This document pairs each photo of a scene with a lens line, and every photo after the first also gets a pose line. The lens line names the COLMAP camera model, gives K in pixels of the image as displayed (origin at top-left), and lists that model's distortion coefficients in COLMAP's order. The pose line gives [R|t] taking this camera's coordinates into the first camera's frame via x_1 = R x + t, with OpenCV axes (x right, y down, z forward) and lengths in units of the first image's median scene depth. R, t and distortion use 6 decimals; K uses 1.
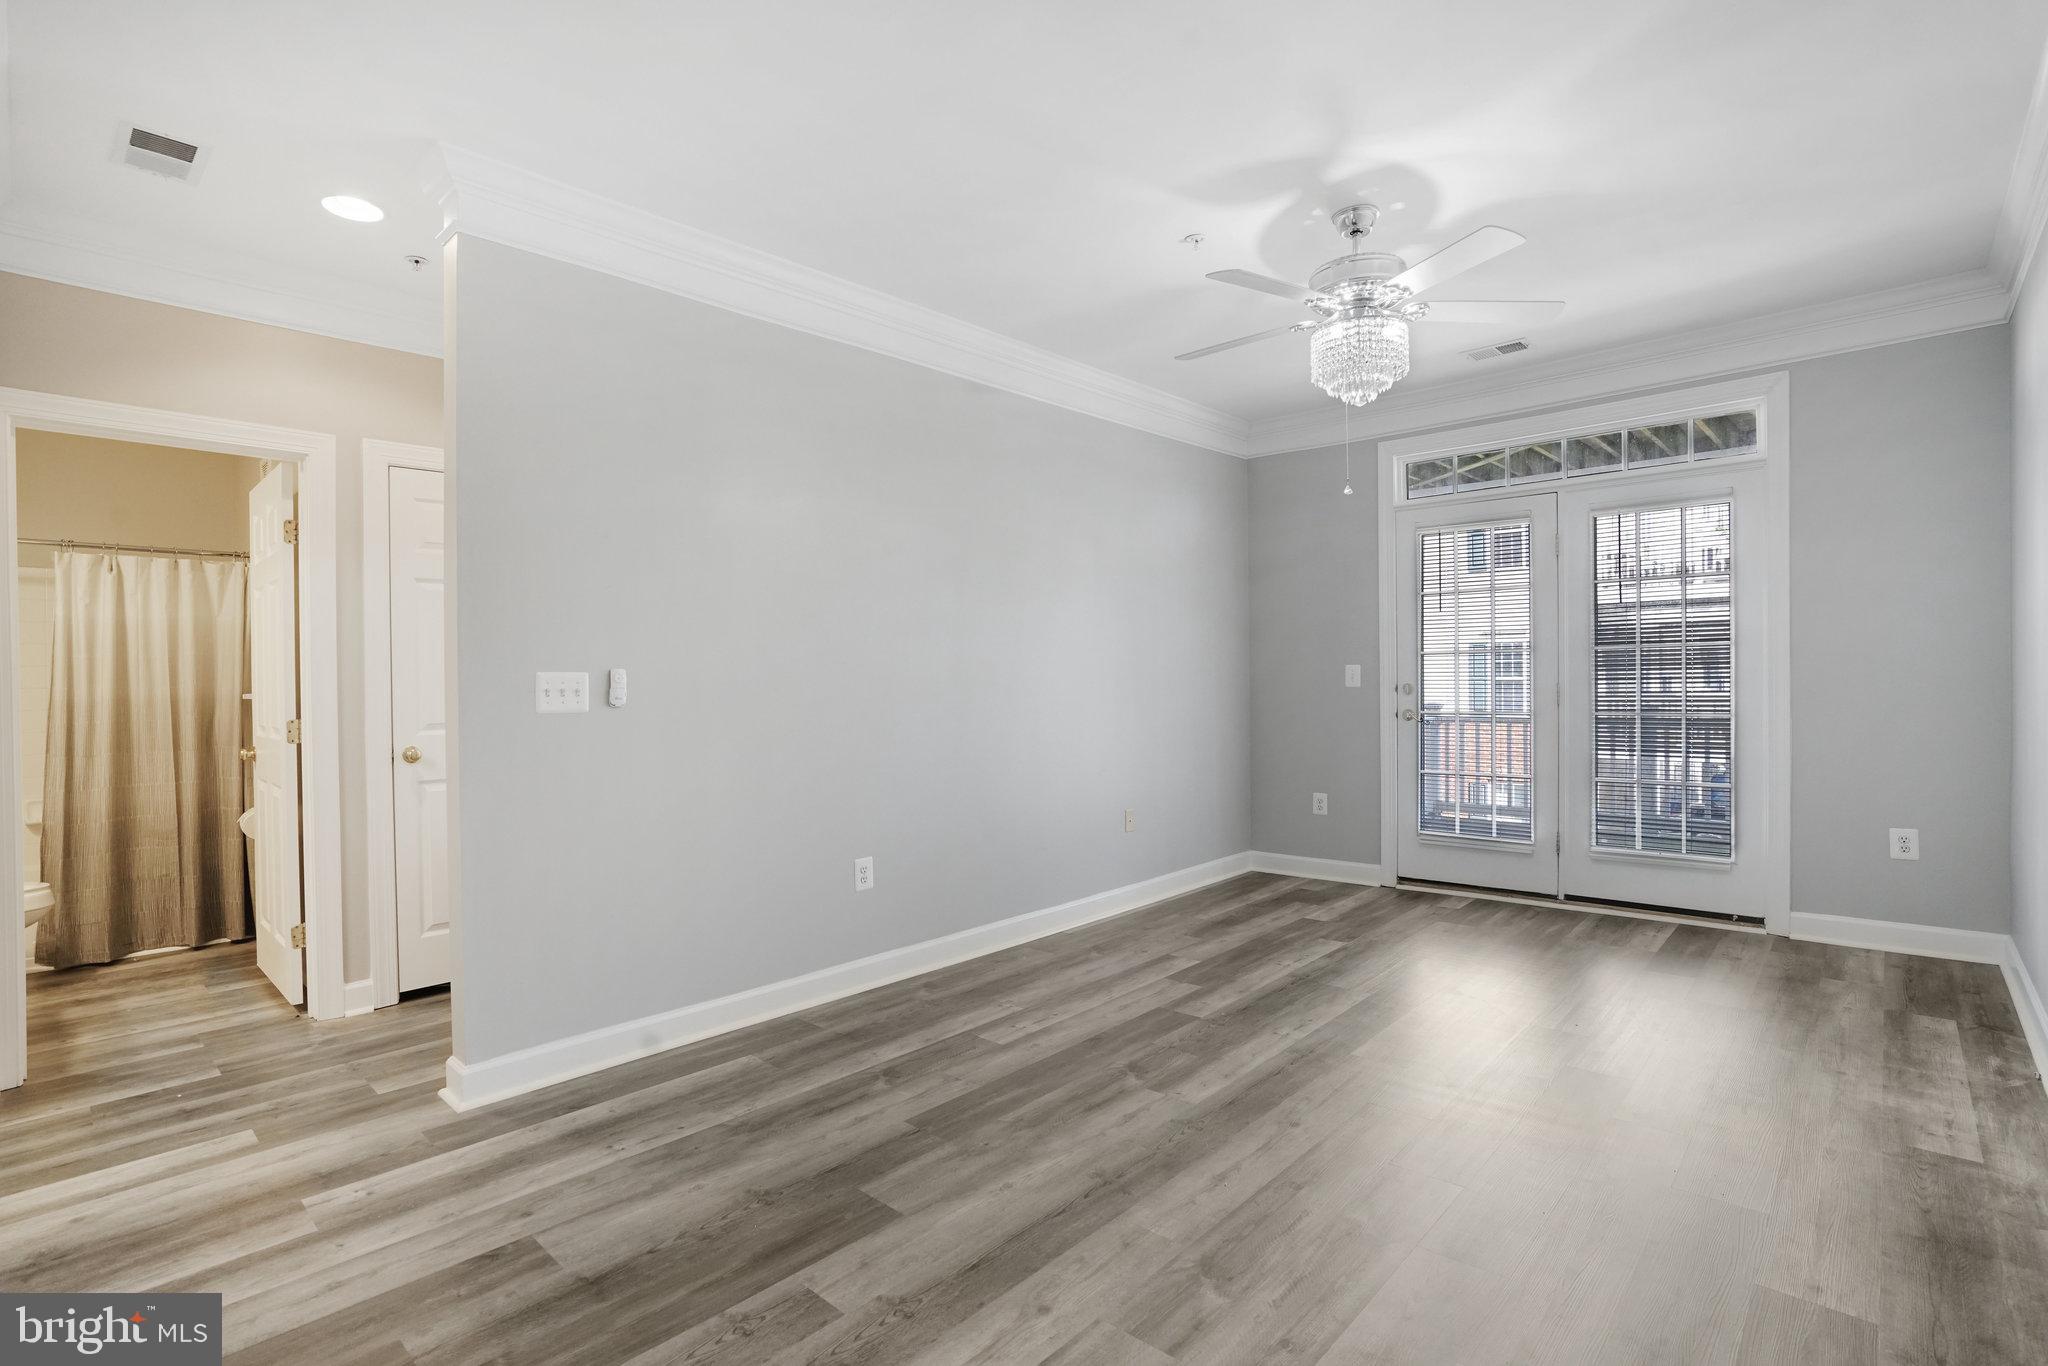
lens RADIAL K [[973.9, 0, 998.3], [0, 973.9, 684.6], [0, 0, 1]] dist [-0.051086, 0.021616]
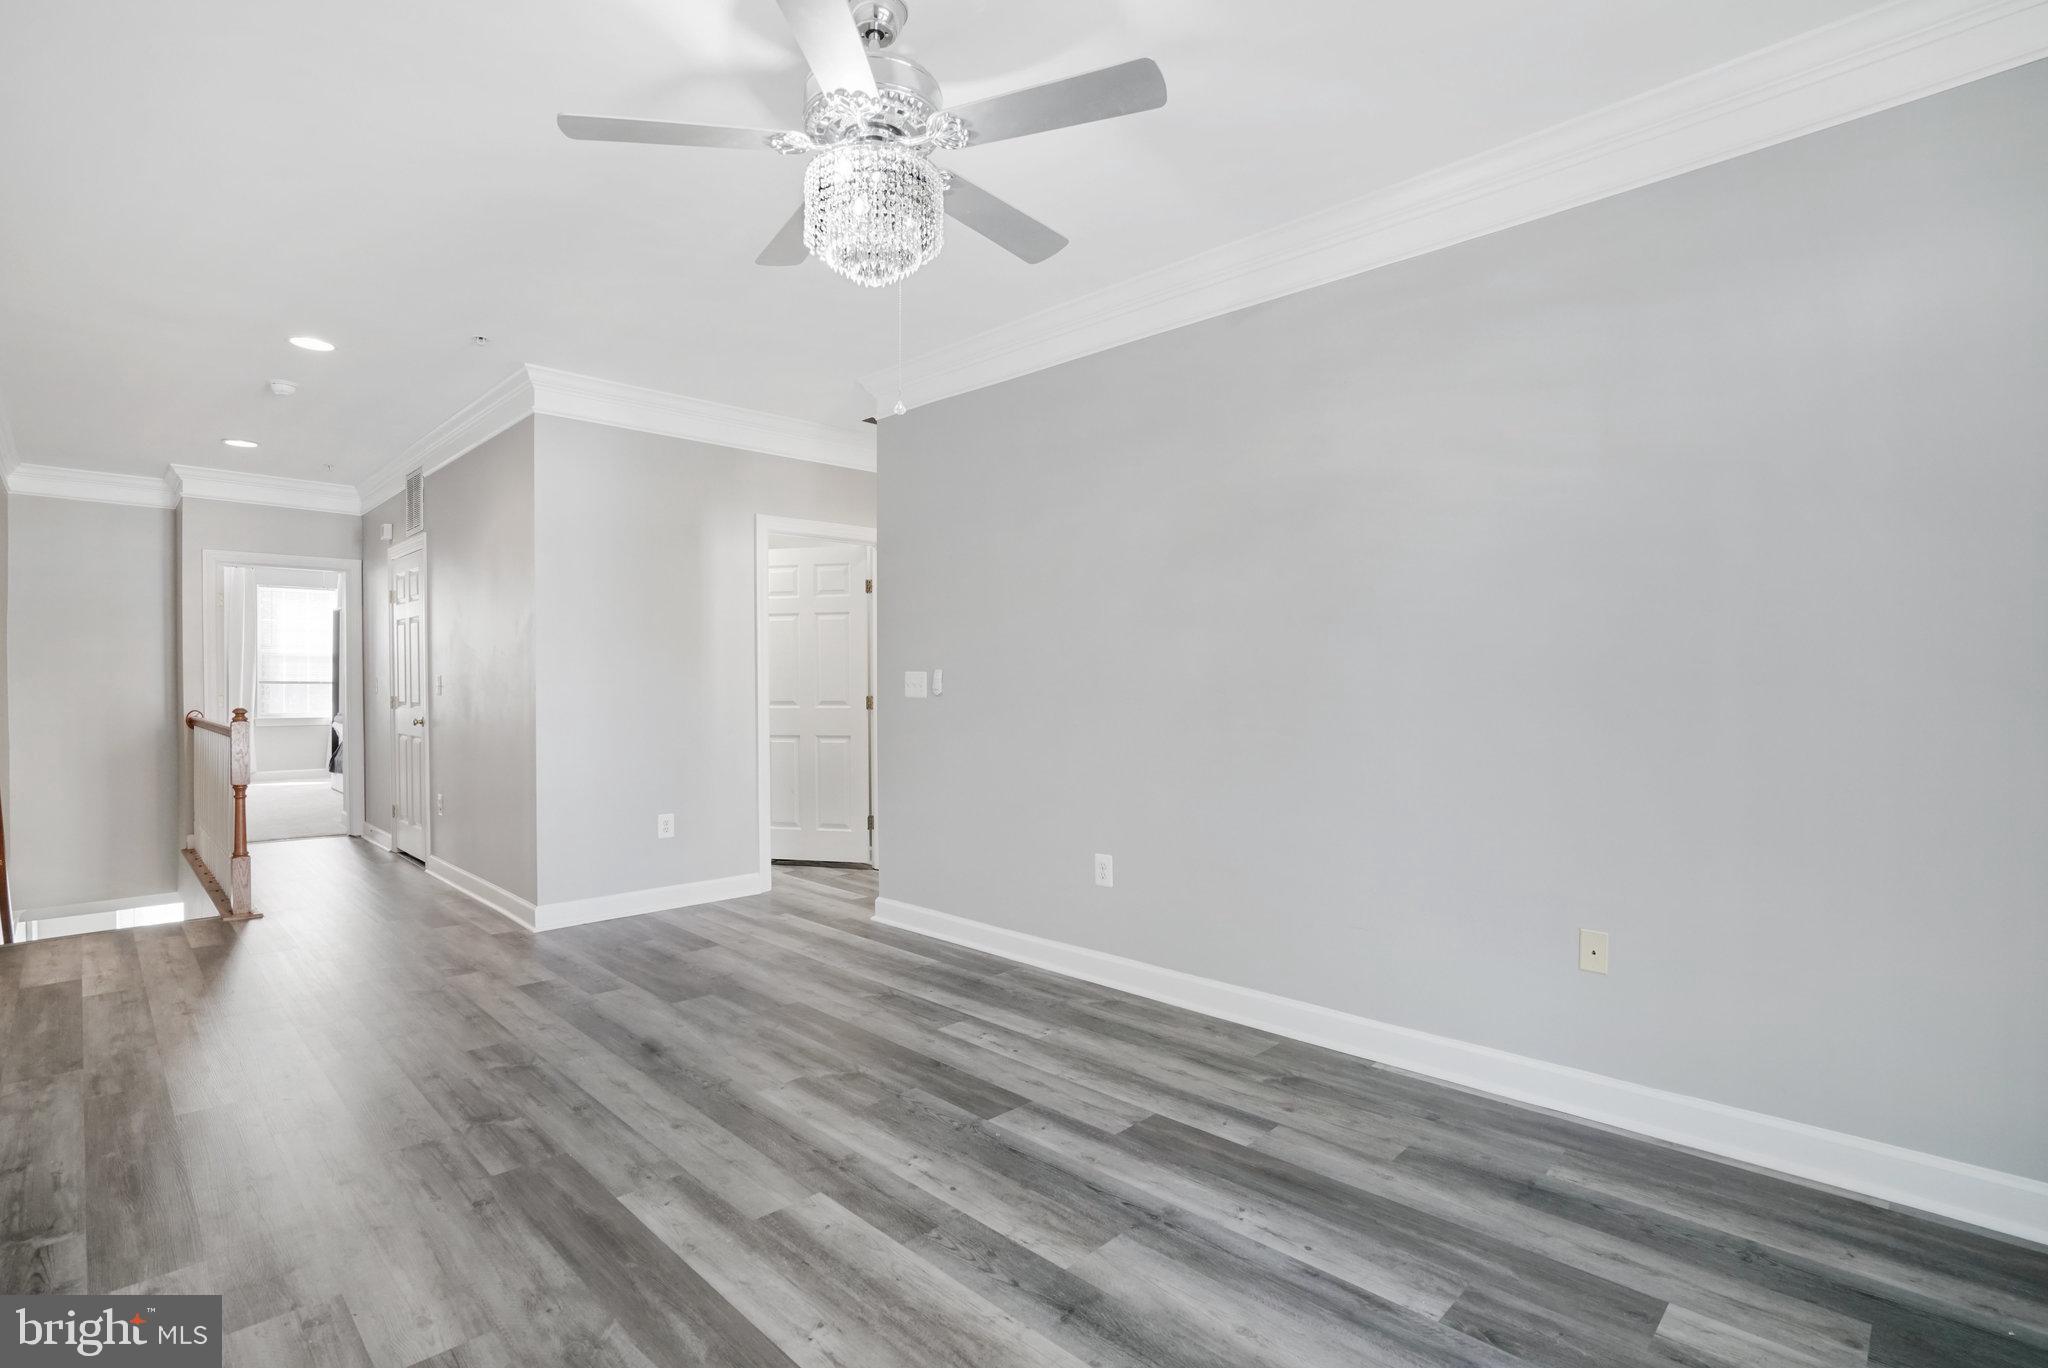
lens RADIAL K [[973.9, 0, 998.3], [0, 973.9, 685.6], [0, 0, 1]] dist [-0.051086, 0.021616]
pose [[-0.048766, 0.015683, -0.998687, 1.033282], [0.002537, 0.999875, 0.015578, -0.015440], [0.998807, -0.001774, -0.048800, 1.110971]]
